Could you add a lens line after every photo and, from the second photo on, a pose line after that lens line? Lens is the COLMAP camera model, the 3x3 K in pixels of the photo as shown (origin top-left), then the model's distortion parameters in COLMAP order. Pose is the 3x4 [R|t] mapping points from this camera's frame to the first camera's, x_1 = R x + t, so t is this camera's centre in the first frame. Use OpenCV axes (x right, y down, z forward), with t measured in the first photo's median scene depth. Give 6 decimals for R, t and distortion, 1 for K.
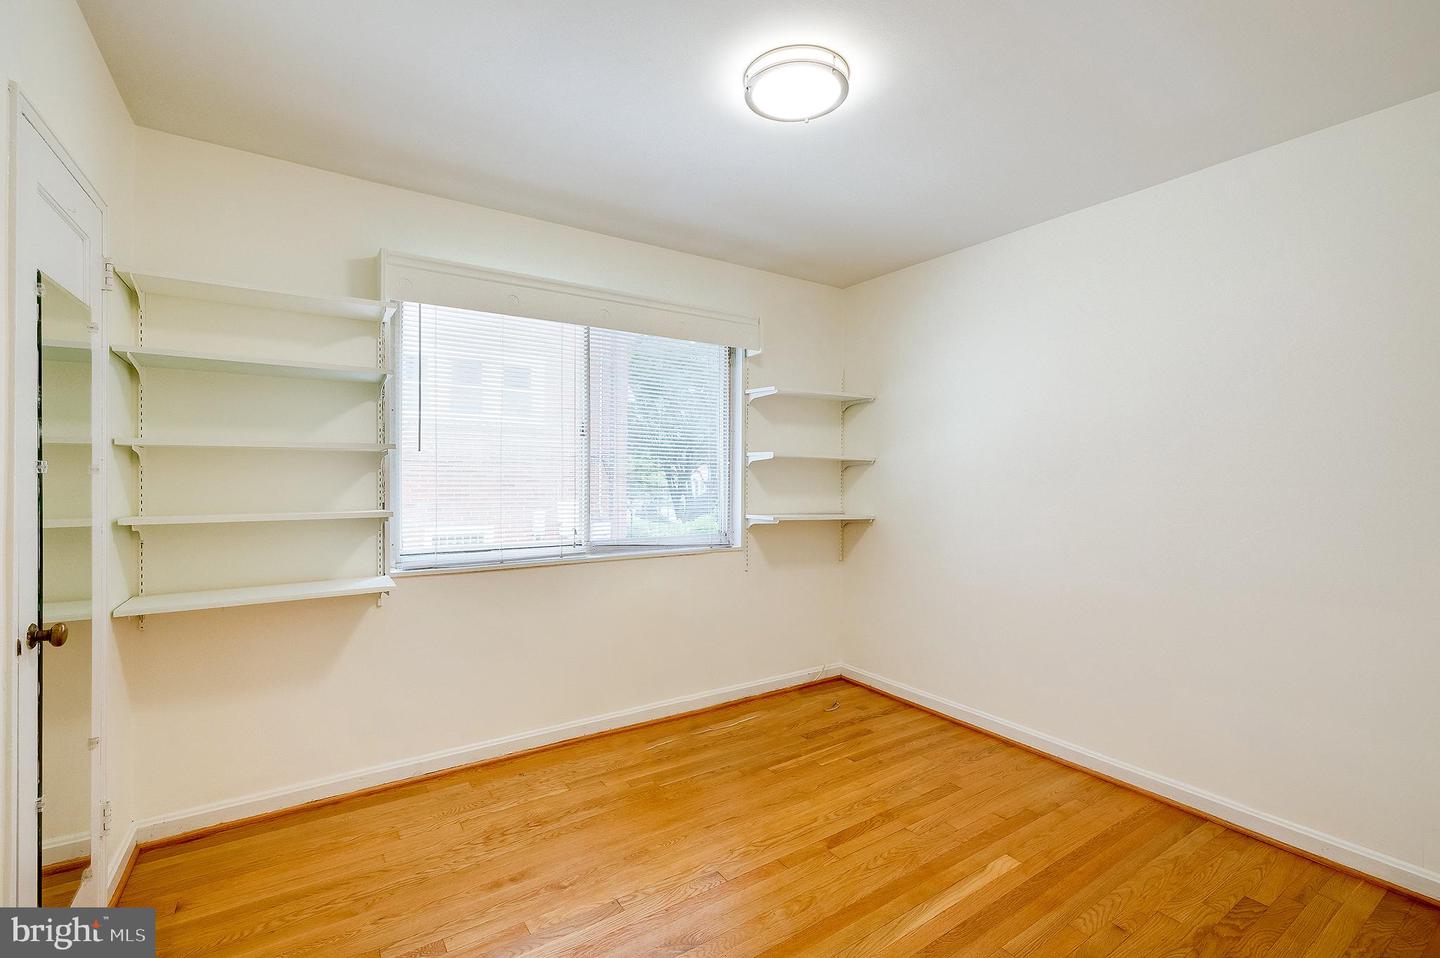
lens RADIAL K [[617.8, 0, 712.9], [0, 617.8, 476.7], [0, 0, 1]] dist [-0.001456, -0.001094]
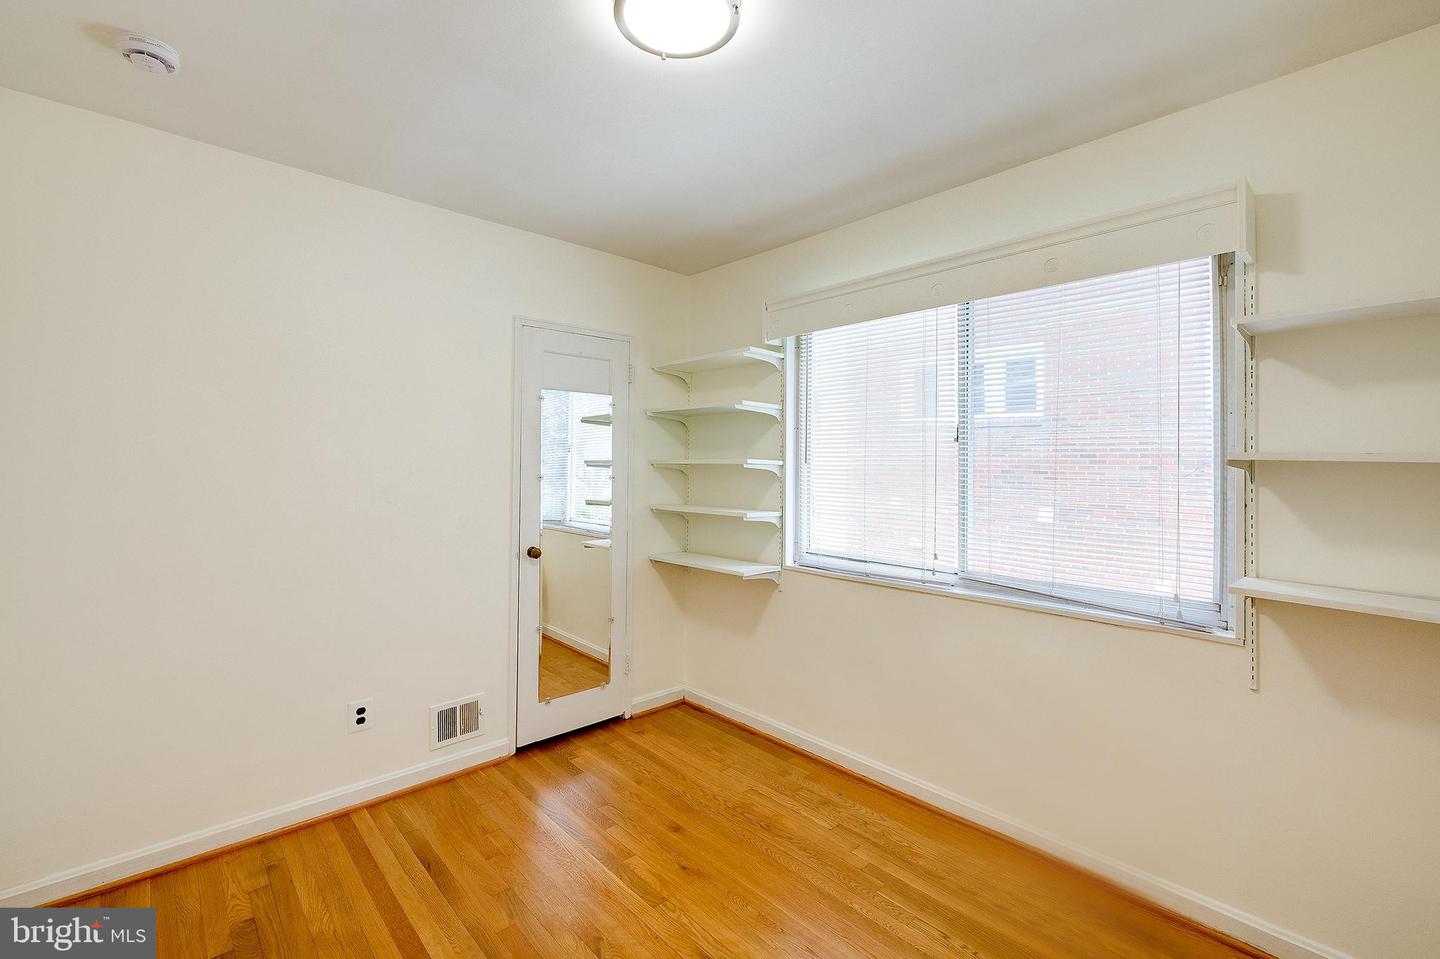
lens RADIAL K [[617.8, 0, 714.4], [0, 617.8, 470.1], [0, 0, 1]] dist [-0.001456, -0.001094]
pose [[0.167658, -0.007752, -0.985815, 0.623244], [-0.020202, 0.999732, -0.011298, -0.012993], [0.985638, 0.021810, 0.167456, 0.637633]]
